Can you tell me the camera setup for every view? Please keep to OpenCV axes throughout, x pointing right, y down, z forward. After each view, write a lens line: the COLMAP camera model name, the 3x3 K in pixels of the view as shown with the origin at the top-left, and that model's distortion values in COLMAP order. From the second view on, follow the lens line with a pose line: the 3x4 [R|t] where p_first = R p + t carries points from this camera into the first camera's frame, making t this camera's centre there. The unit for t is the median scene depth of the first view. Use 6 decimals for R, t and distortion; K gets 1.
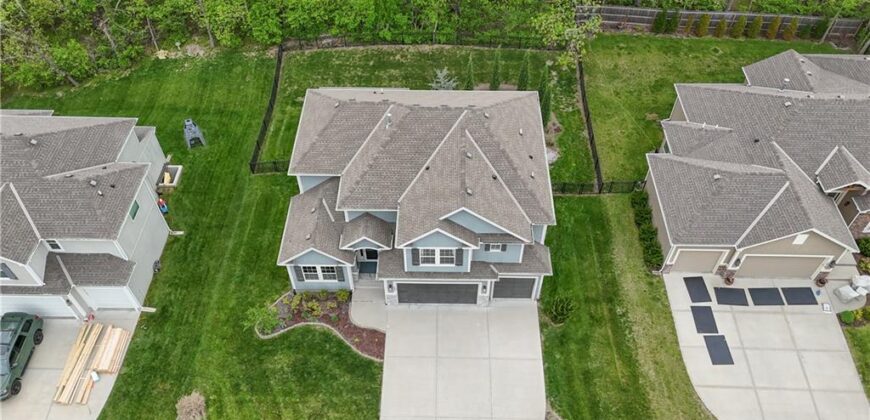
lens RADIAL K [[641.4, 0, 439.3], [0, 641.4, 212.0], [0, 0, 1]] dist [0.036211, -0.007118]
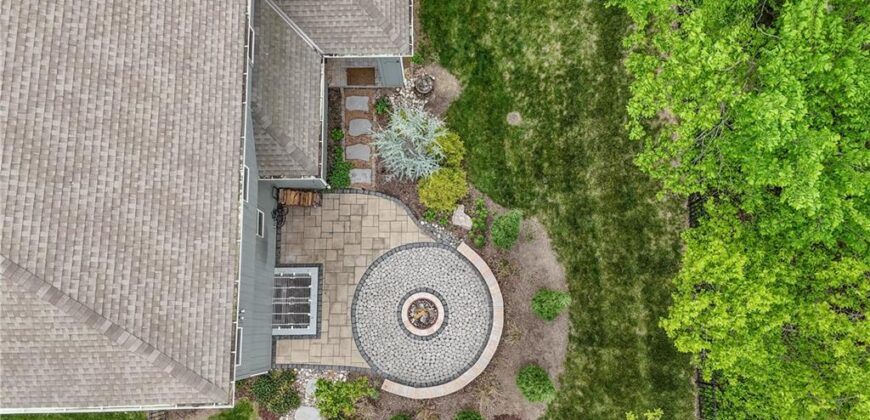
lens RADIAL K [[641.4, 0, 439.3], [0, 641.4, 212.0], [0, 0, 1]] dist [0.036211, -0.007118]
pose [[0.024955, 0.982867, -0.182618, 0.131462], [-0.753665, 0.138513, 0.642498, -0.518221], [0.656785, 0.121599, 0.744209, 0.900987]]
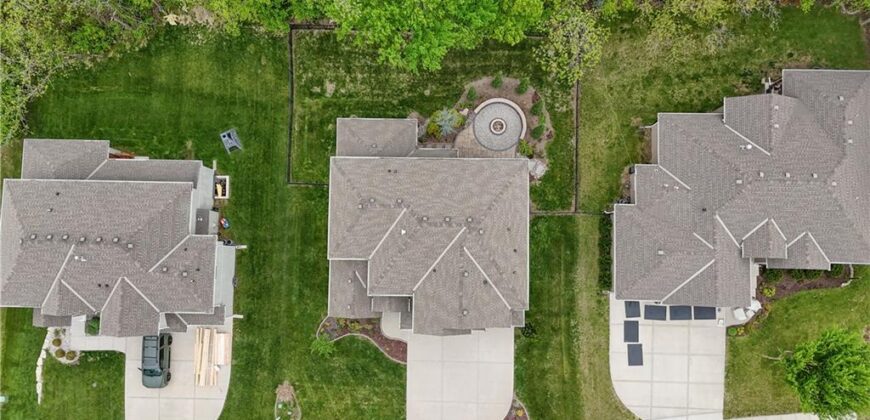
lens RADIAL K [[641.4, 0, 439.3], [0, 641.4, 212.0], [0, 0, 1]] dist [0.036211, -0.007118]
pose [[0.999863, 0.001461, -0.016483, 0.011651], [0.008678, 0.801826, 0.597495, -0.878488], [0.014090, -0.597556, 0.801703, 0.016754]]
